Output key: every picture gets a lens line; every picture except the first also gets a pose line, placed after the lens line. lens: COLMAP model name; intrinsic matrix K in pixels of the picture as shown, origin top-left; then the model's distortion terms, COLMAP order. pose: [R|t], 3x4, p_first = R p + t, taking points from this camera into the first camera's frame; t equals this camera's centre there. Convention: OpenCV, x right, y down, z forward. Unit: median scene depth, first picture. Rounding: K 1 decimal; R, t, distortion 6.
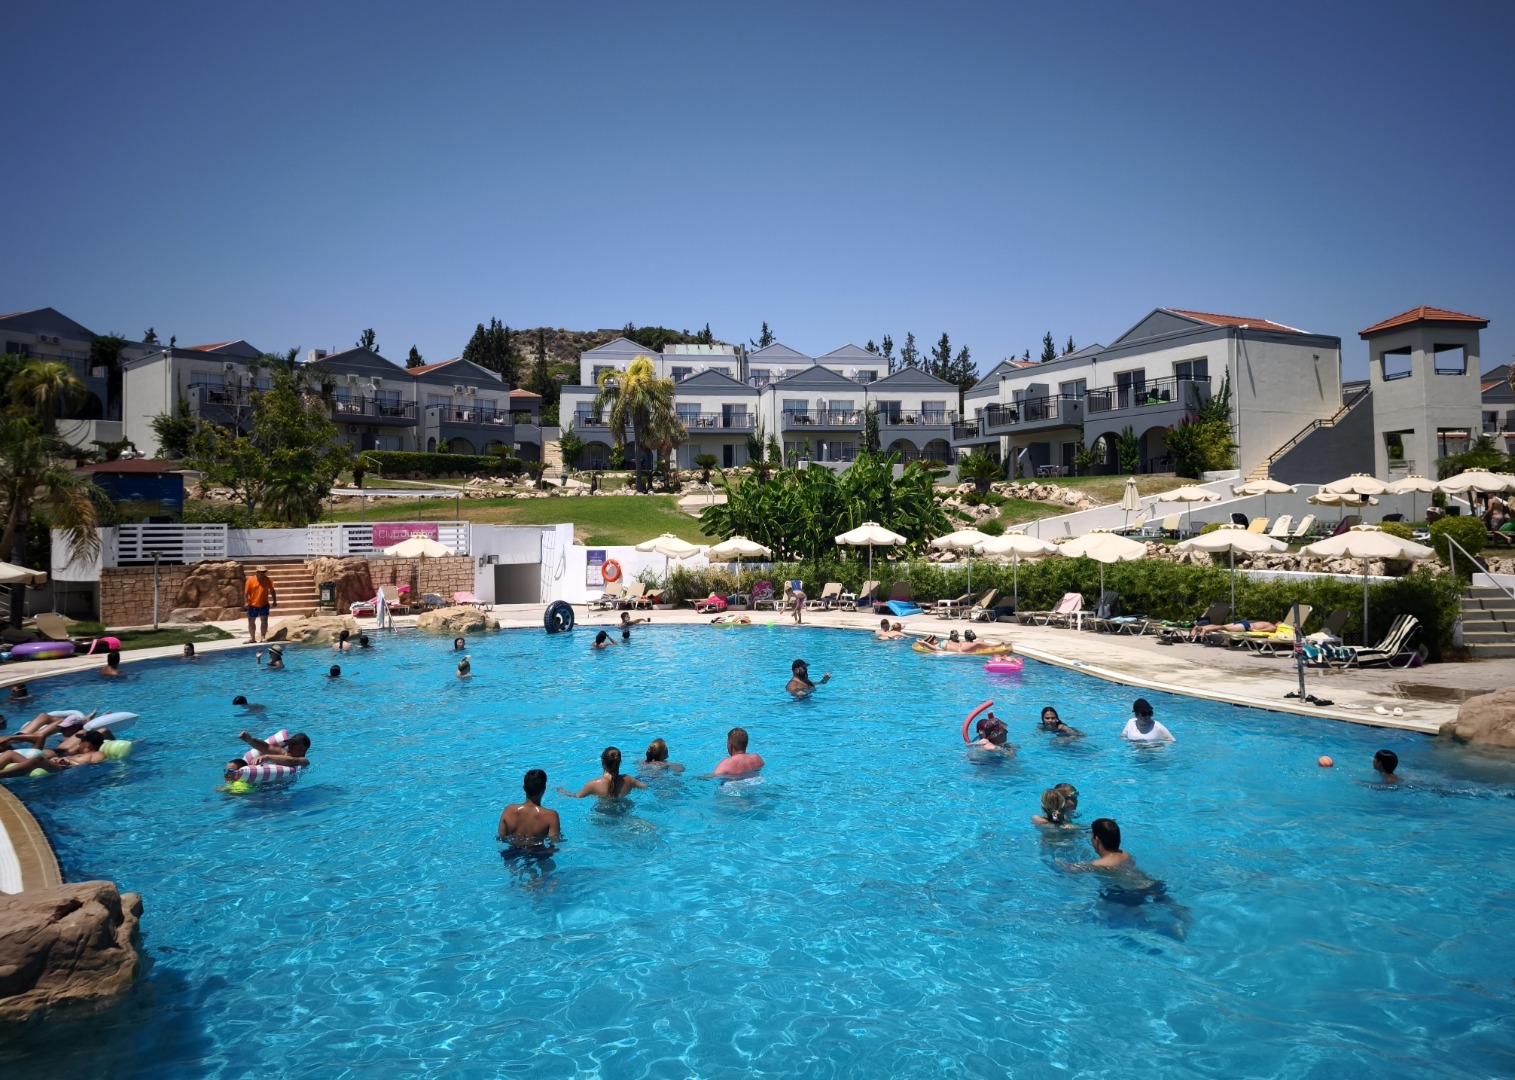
lens RADIAL K [[1048.8, 0, 793.2], [0, 1048.8, 512.3], [0, 0, 1]] dist [0.081831, -0.123901]
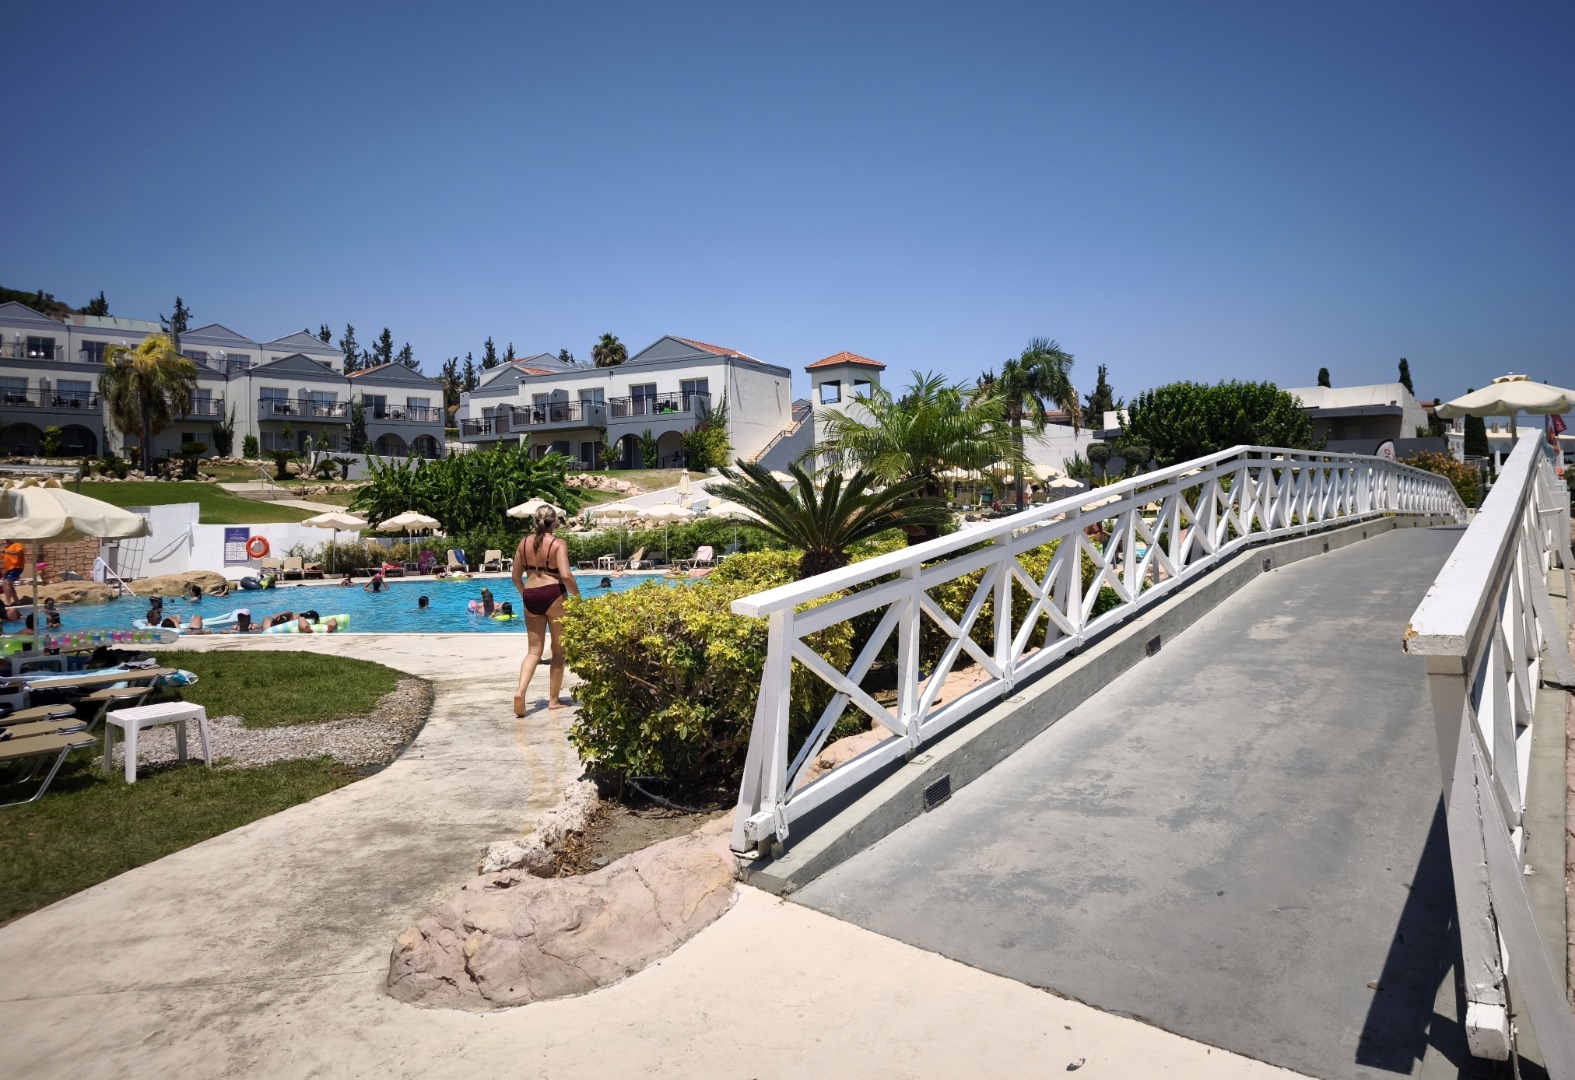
lens RADIAL K [[1065.3, 0, 814.2], [0, 1065.3, 491.2], [0, 0, 1]] dist [-0.004589, -0.018426]
pose [[0.834452, 0.008697, 0.551012, -0.192249], [0.004583, 0.999731, -0.022720, 0.017524], [-0.551061, 0.021484, 0.834188, -0.124044]]
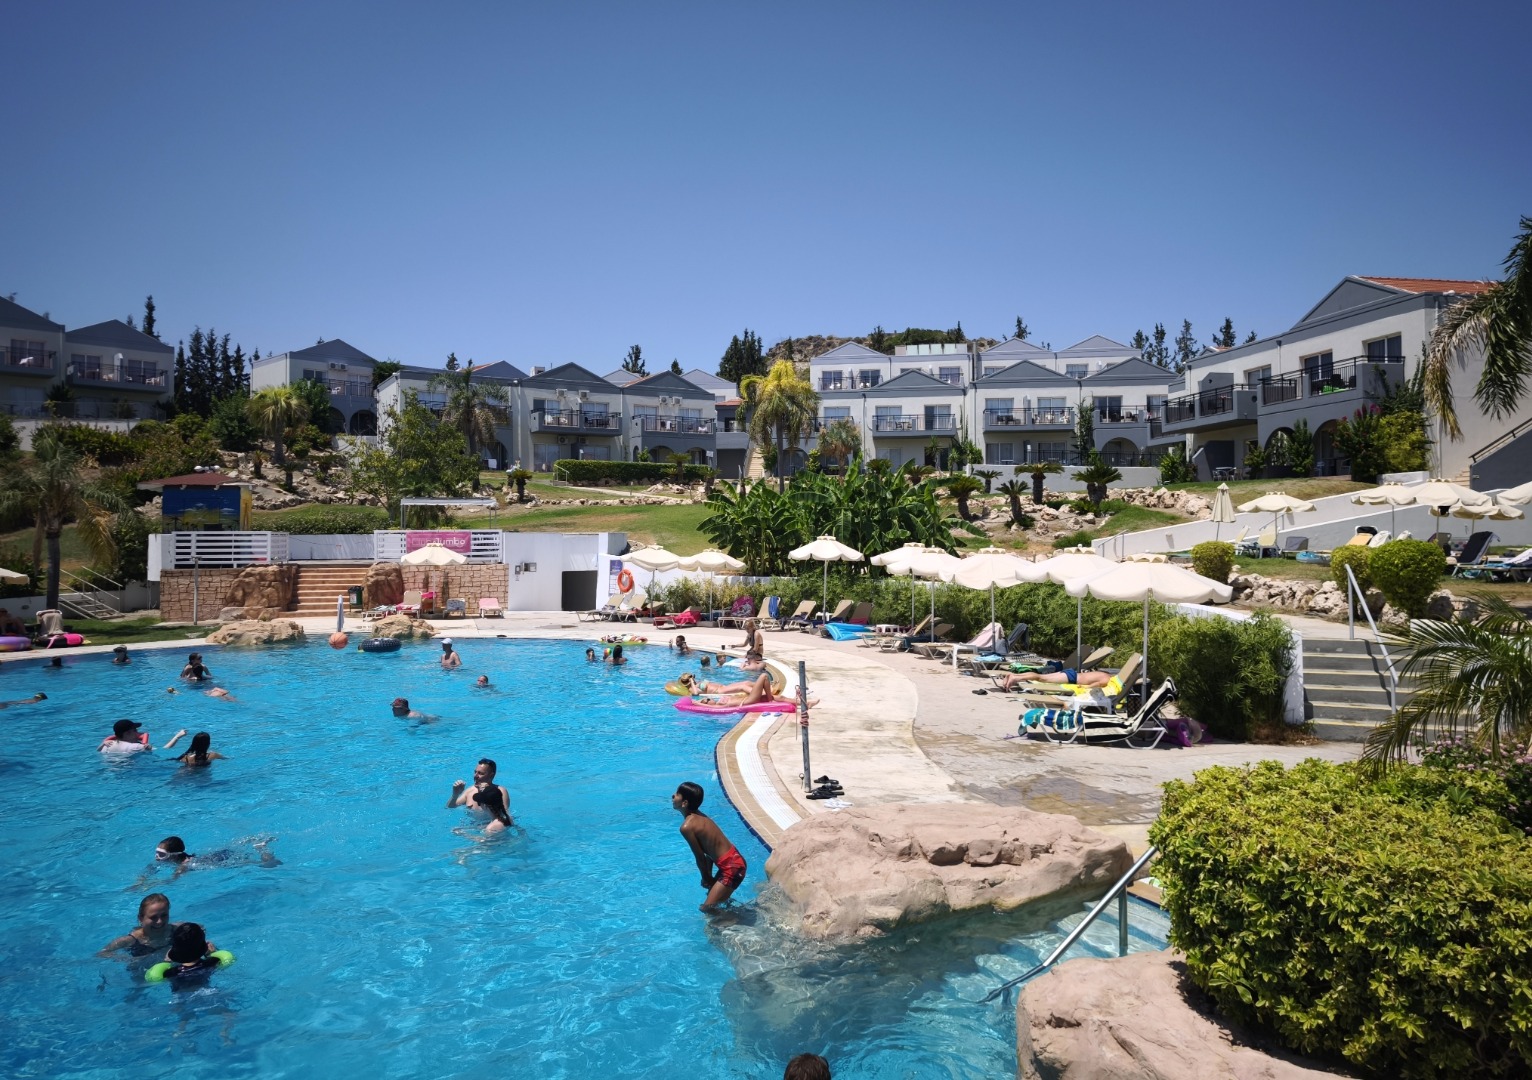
lens RADIAL K [[1044.4, 0, 788.4], [0, 1044.4, 535.7], [0, 0, 1]] dist [0.046643, -0.066800]
pose [[0.951411, 0.009697, -0.307772, 0.180354], [-0.003442, 0.999776, 0.020861, -0.005299], [0.307906, -0.018789, 0.951231, 0.074351]]
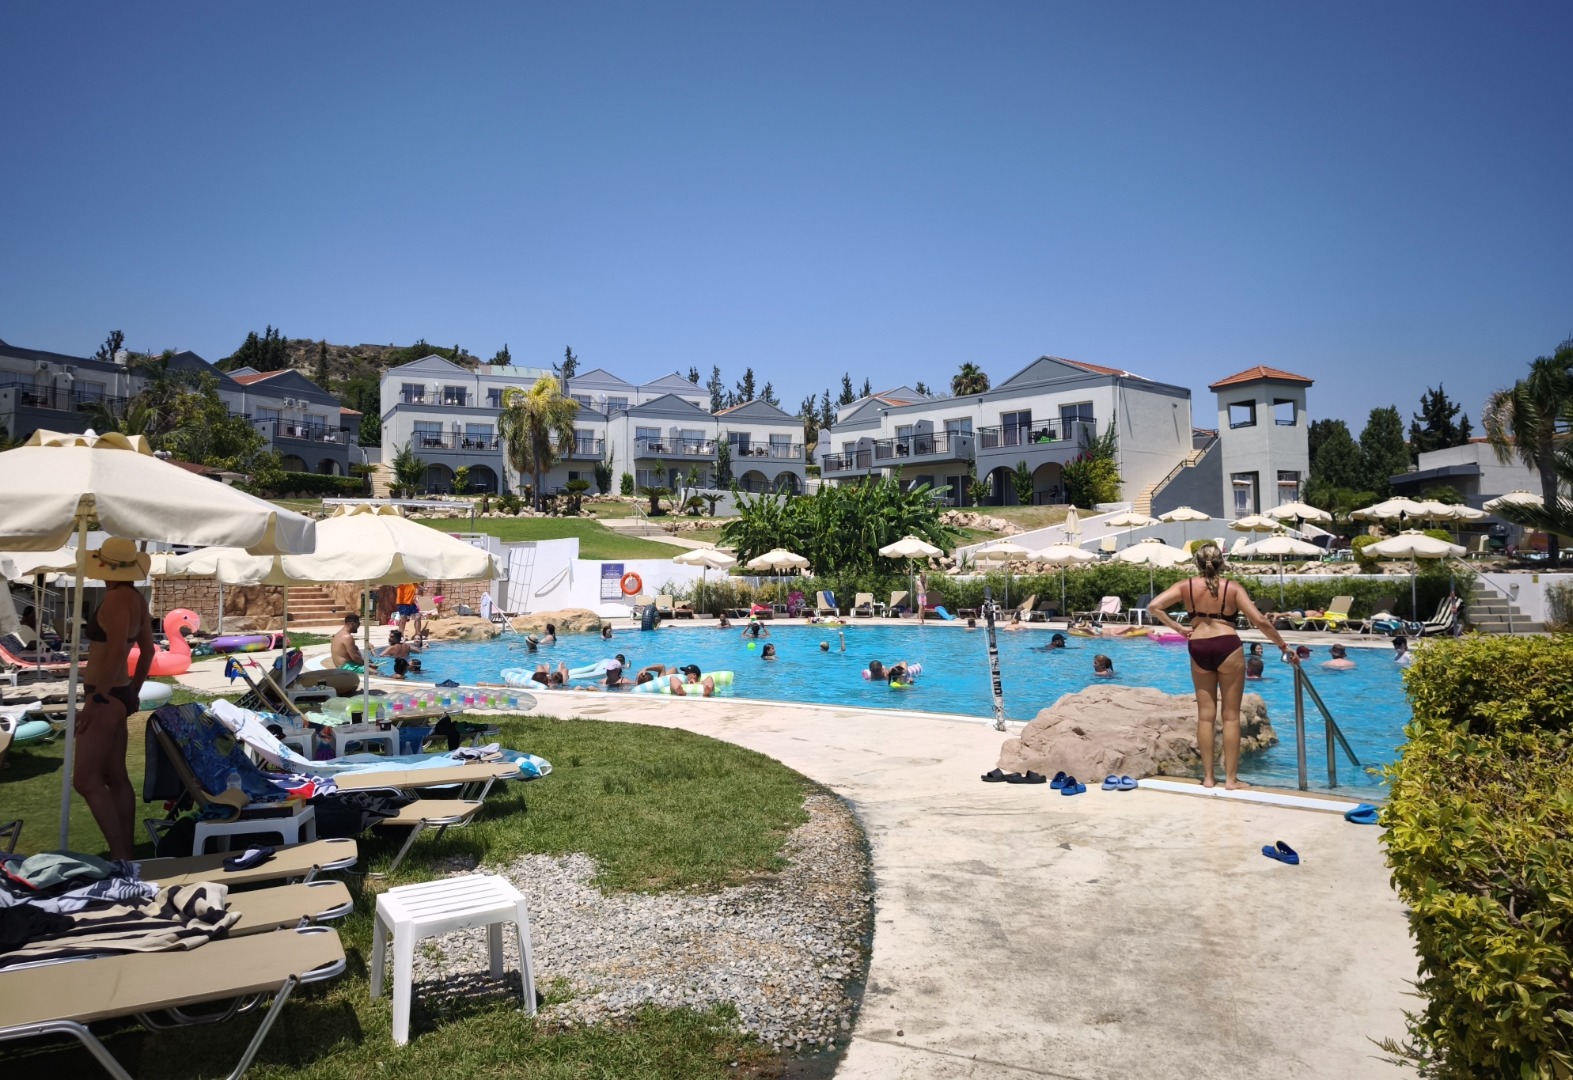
lens RADIAL K [[1107.8, 0, 779.7], [0, 1107.8, 490.5], [0, 0, 1]] dist [0.059338, -0.005982]
pose [[0.973132, 0.023452, 0.229049, -0.184429], [-0.010459, 0.998275, -0.057777, 0.017048], [-0.230009, 0.053829, 0.971699, -0.056723]]
